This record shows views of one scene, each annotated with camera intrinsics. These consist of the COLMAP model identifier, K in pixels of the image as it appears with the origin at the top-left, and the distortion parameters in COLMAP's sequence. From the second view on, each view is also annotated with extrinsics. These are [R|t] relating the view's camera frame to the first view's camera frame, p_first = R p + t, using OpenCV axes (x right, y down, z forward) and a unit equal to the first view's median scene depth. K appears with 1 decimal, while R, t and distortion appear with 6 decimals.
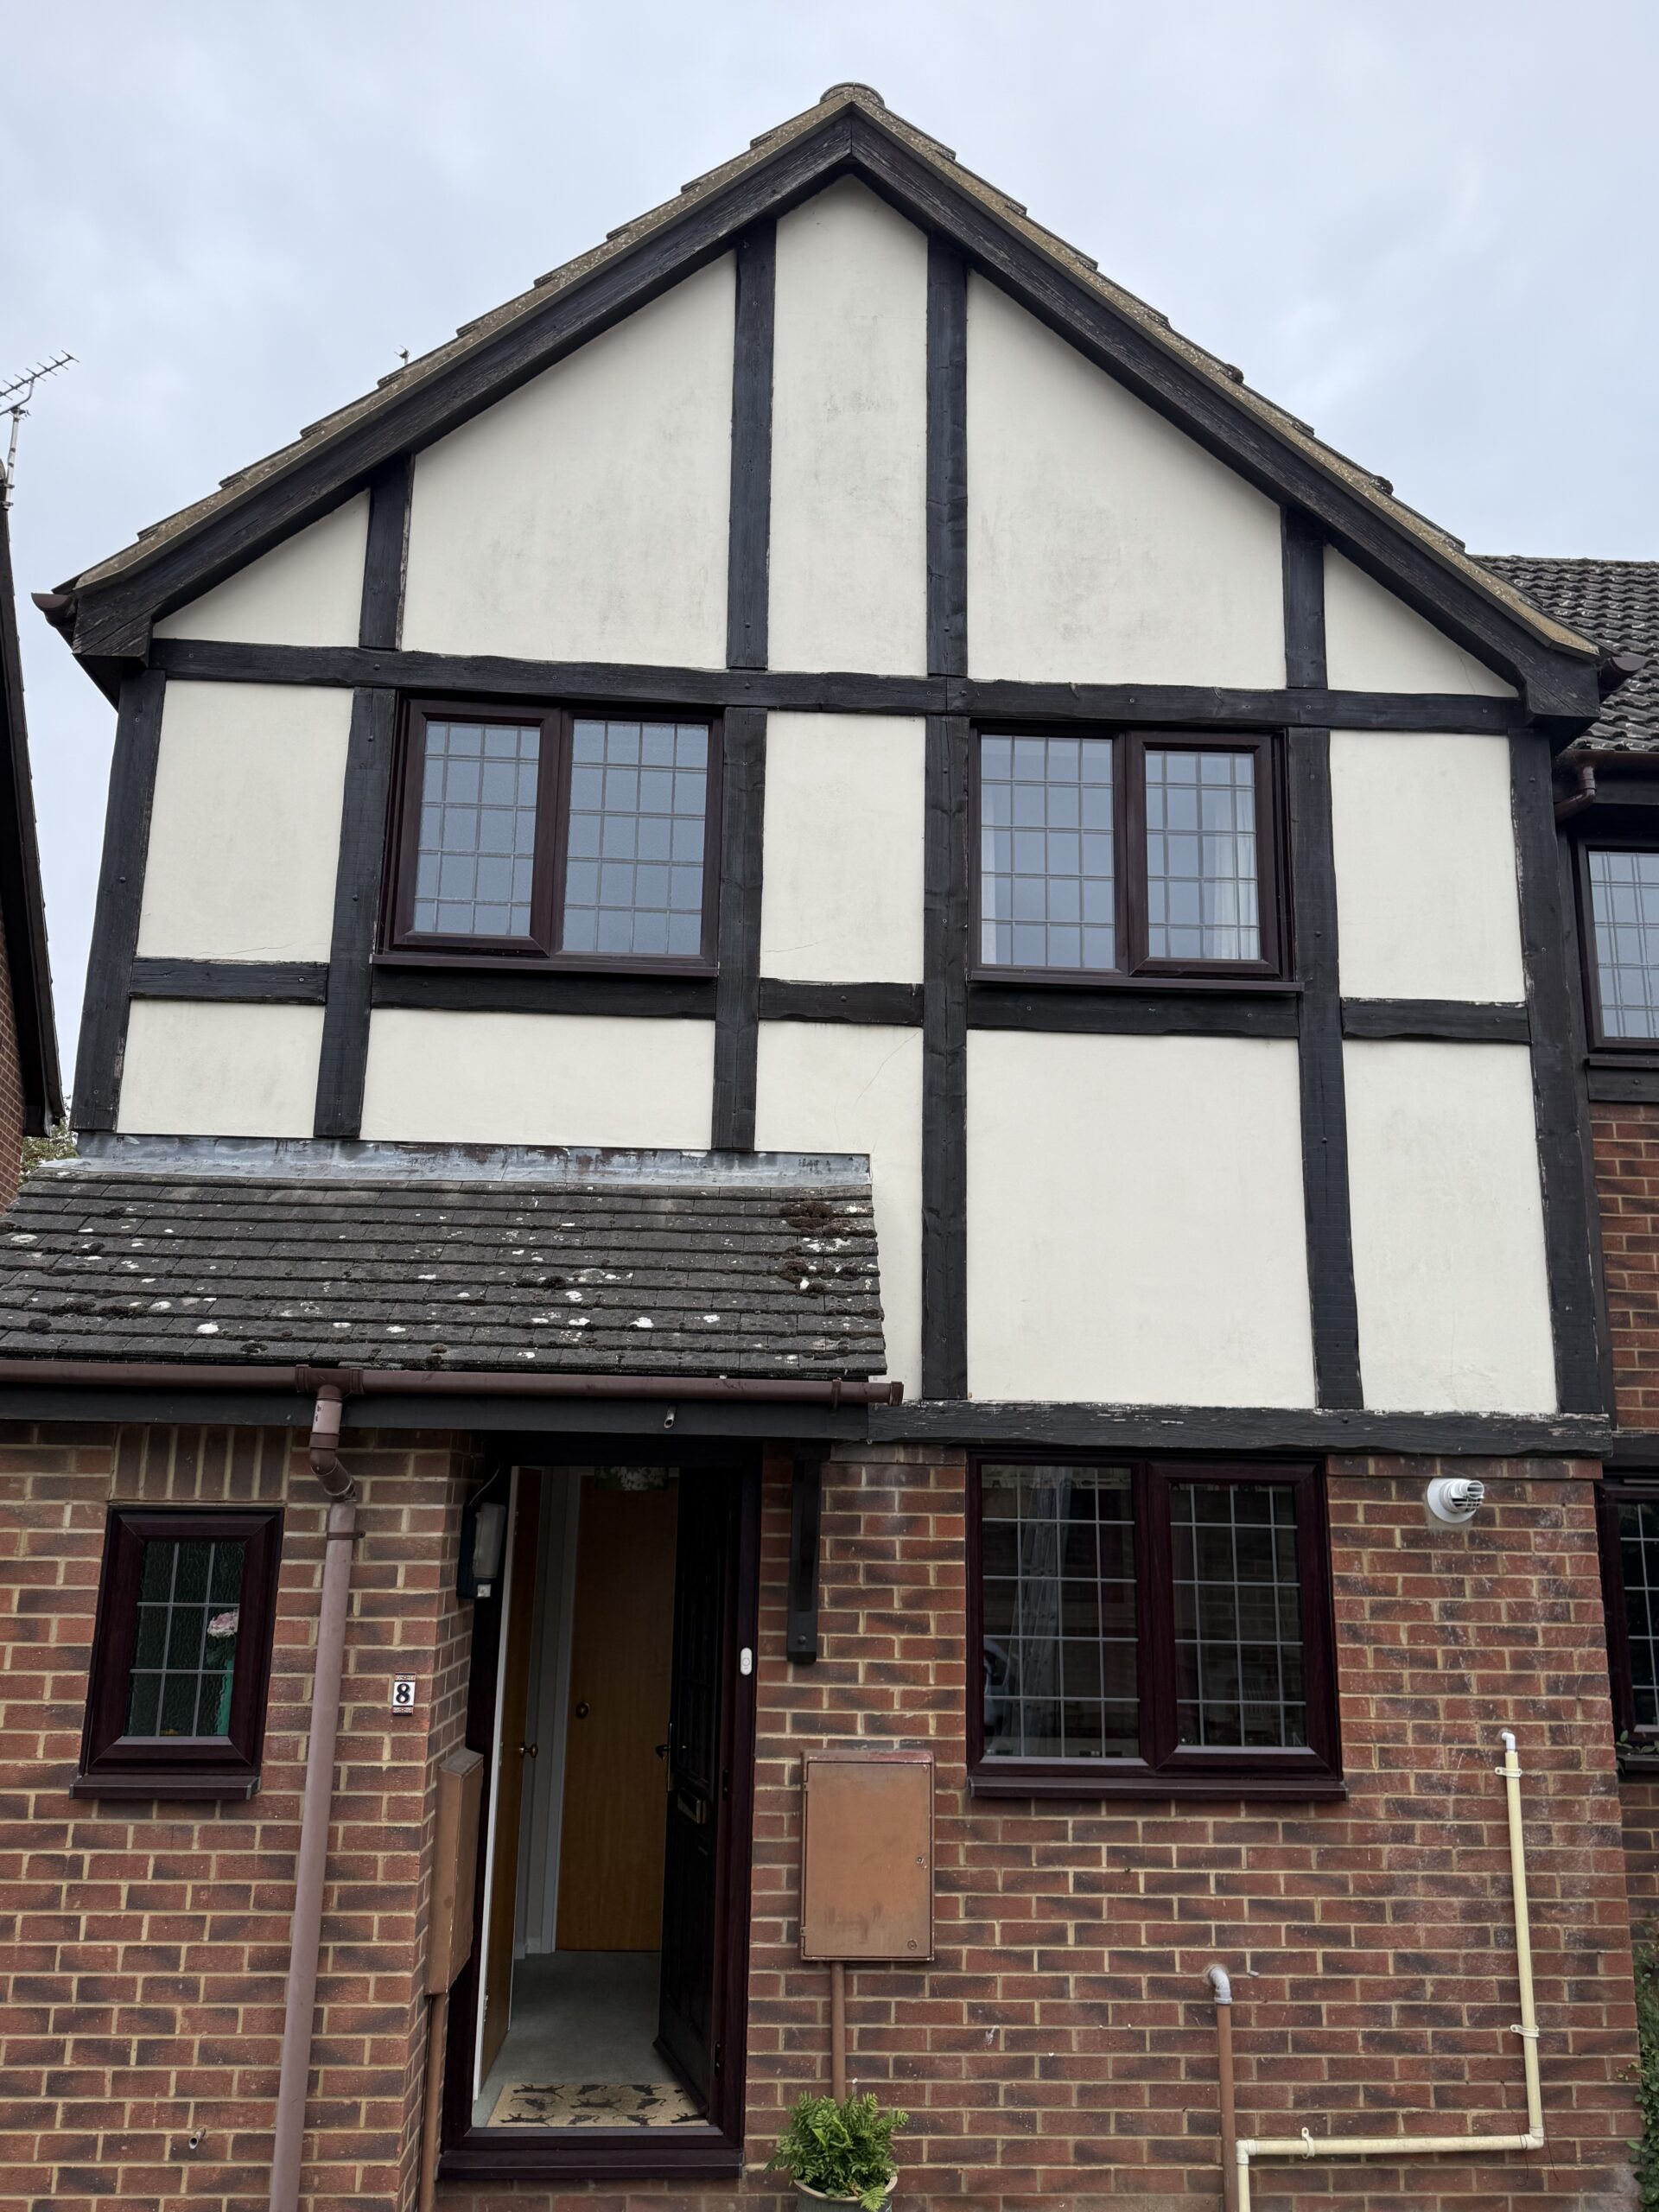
lens RADIAL K [[1680.3, 0, 833.7], [0, 1680.3, 1112.2], [0, 0, 1]] dist [0.179895, -0.382056]
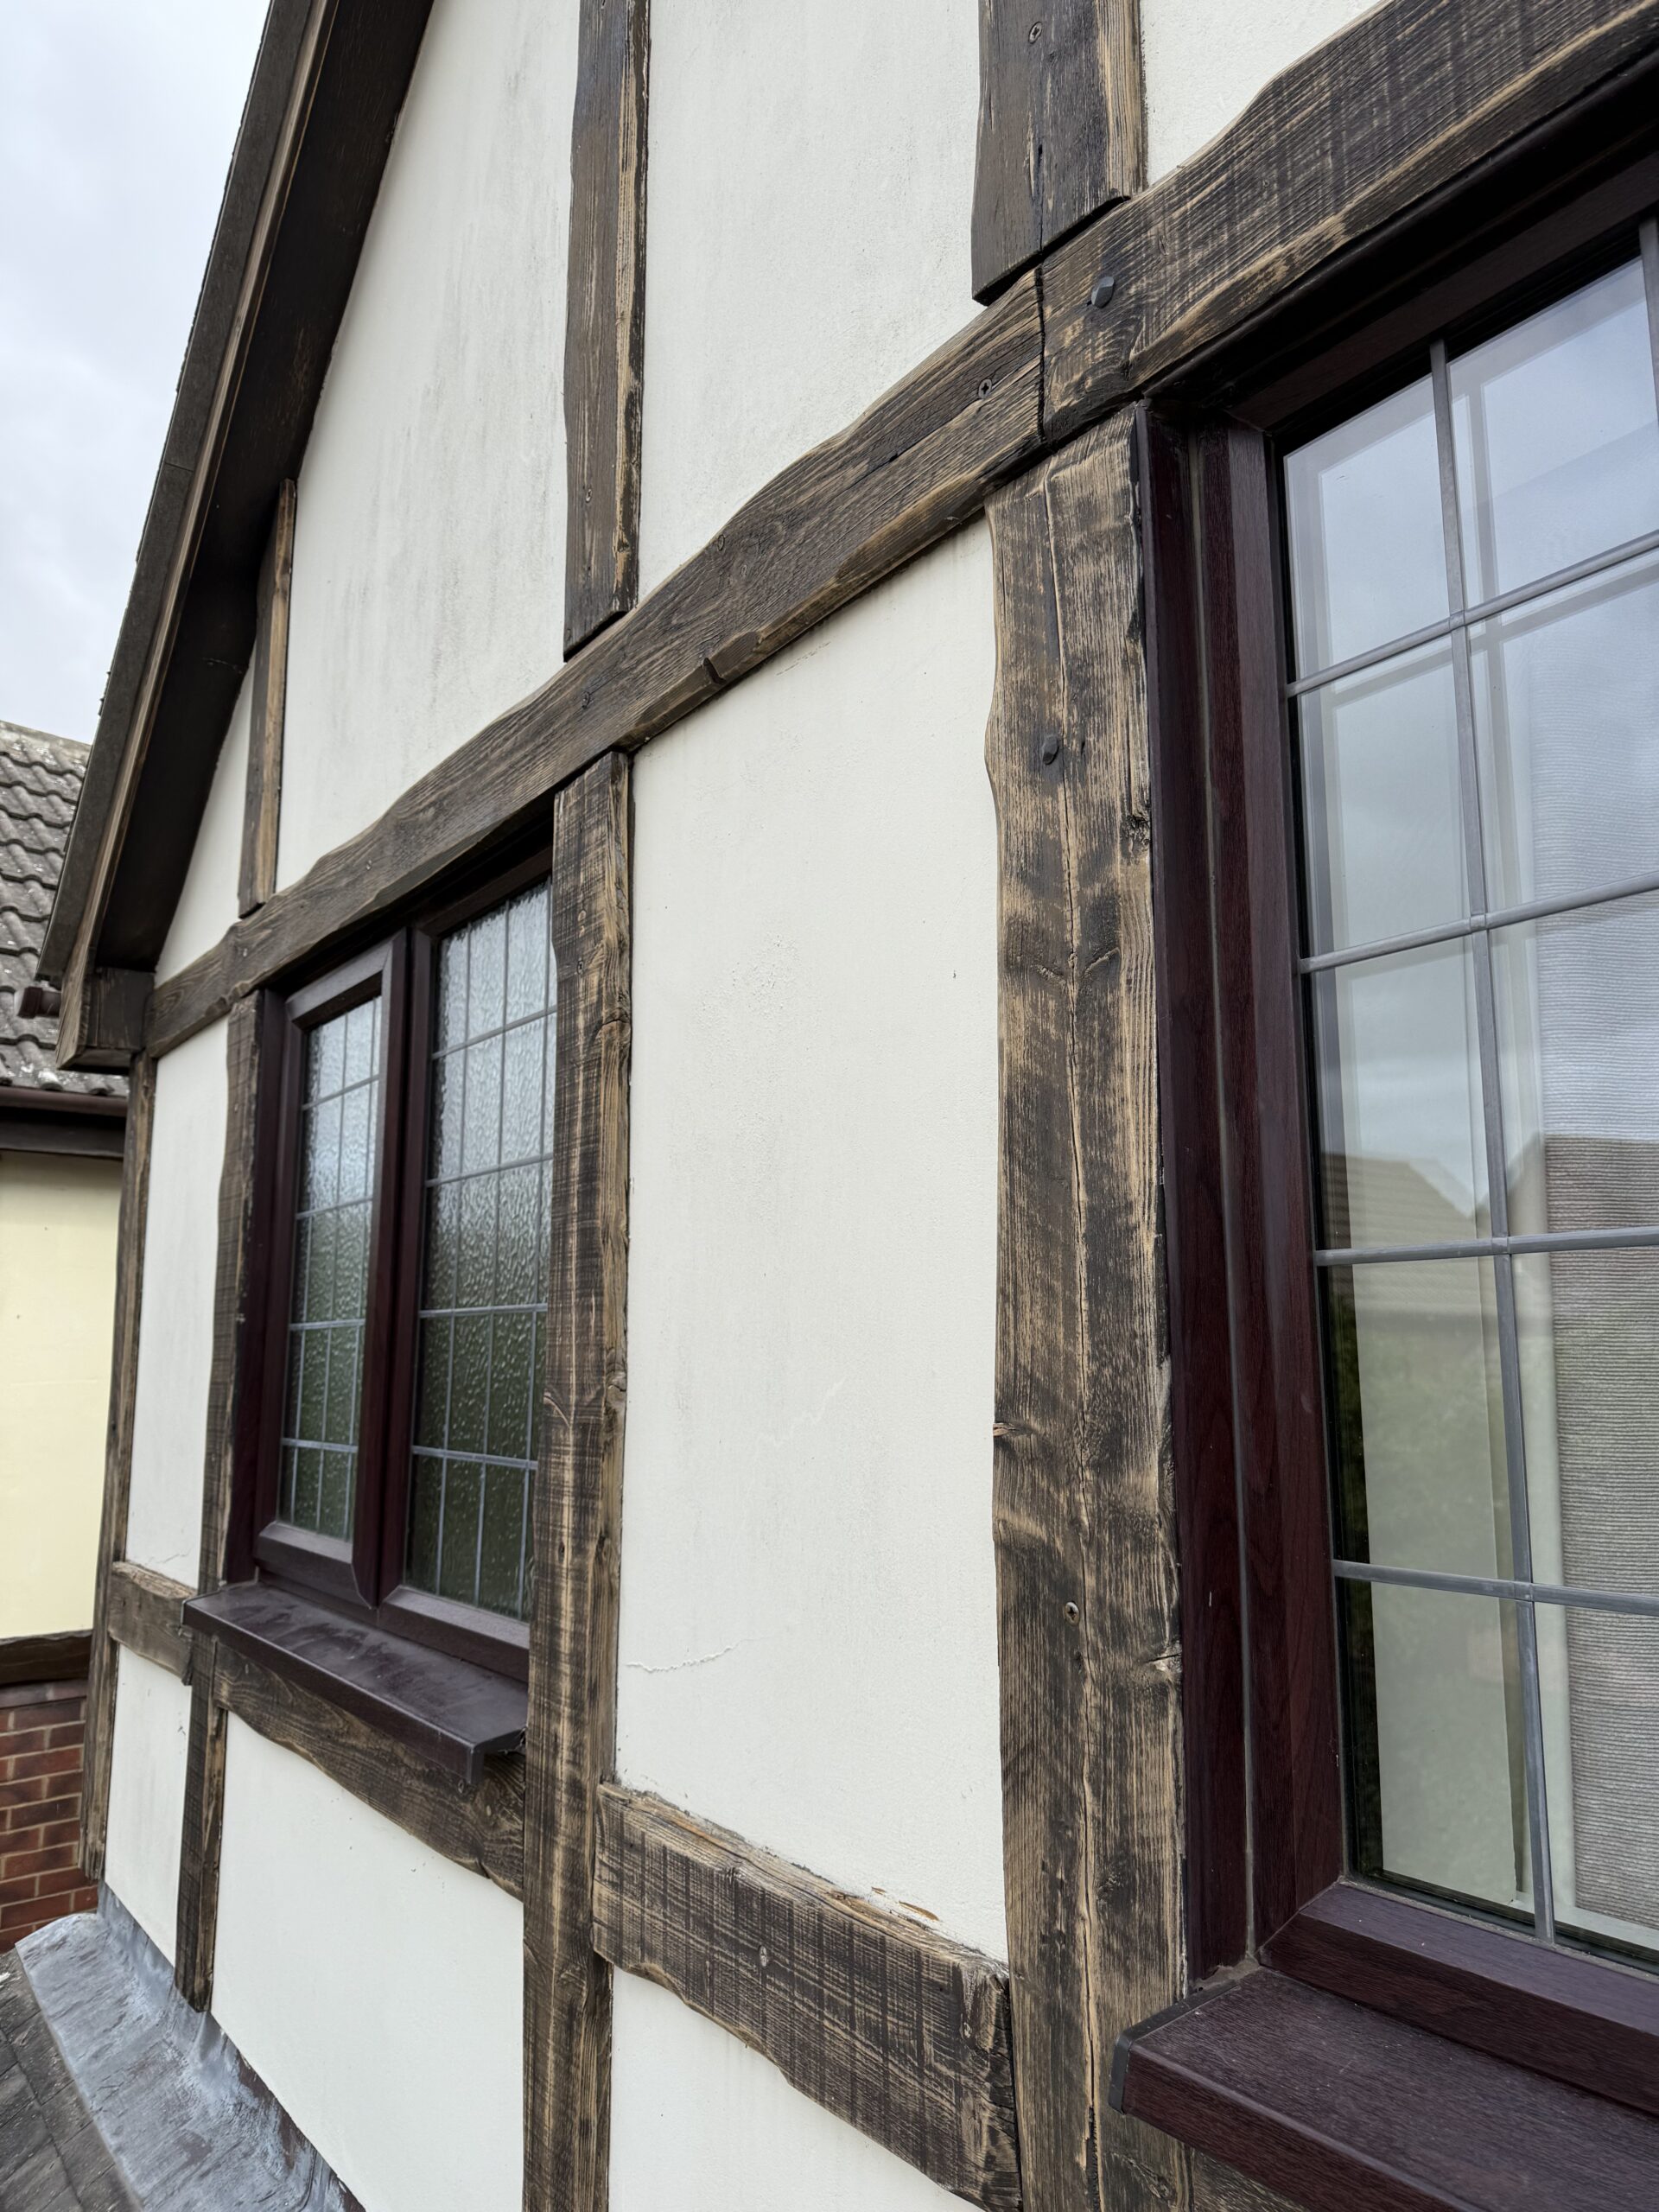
lens RADIAL K [[1587.4, 0, 829.5], [0, 1587.4, 1106.0], [0, 0, 1]] dist [0.005311, 0.001062]
pose [[0.532242, -0.155383, -0.832211, 0.216862], [0.203581, 0.977658, -0.052339, -0.175688], [0.821750, -0.141566, 0.551984, 0.973758]]
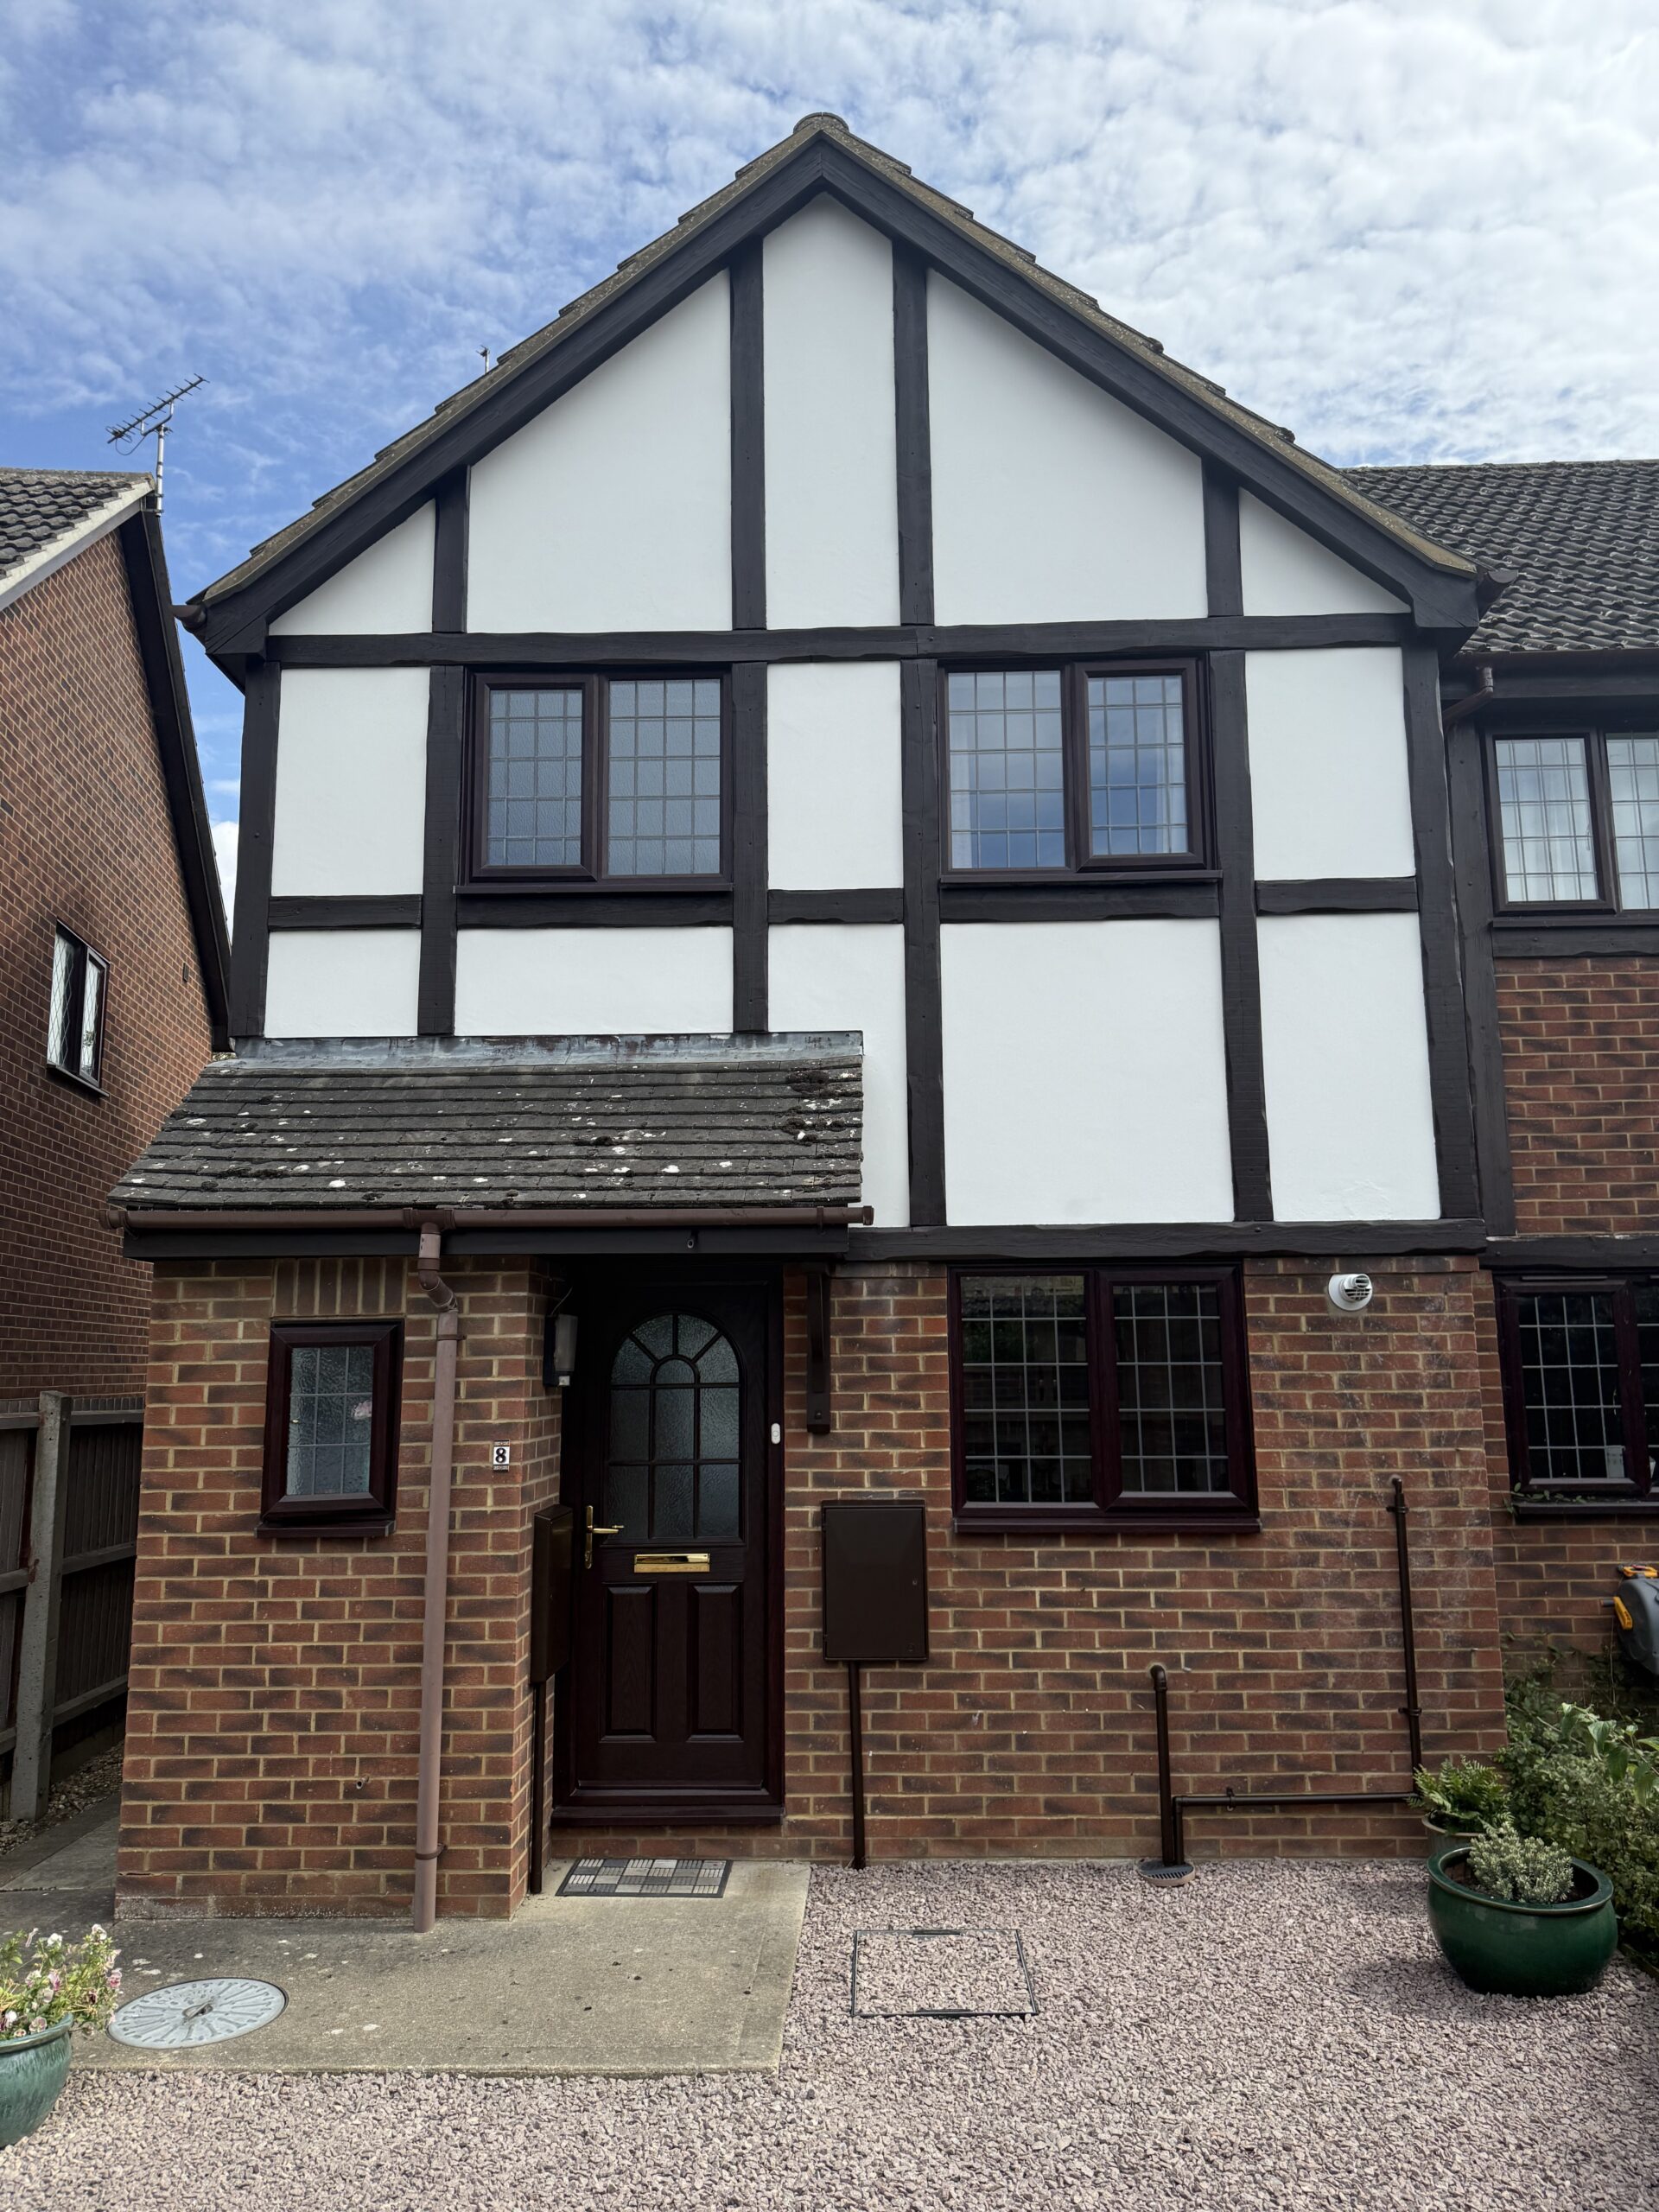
lens RADIAL K [[1551.6, 0, 835.7], [0, 1551.6, 1104.7], [0, 0, 1]] dist [0.199364, -0.453839]
pose [[0.996269, -0.040146, -0.076392, 0.090935], [0.044808, 0.997173, 0.060315, 0.010141], [0.073754, -0.063513, 0.995252, -0.136863]]
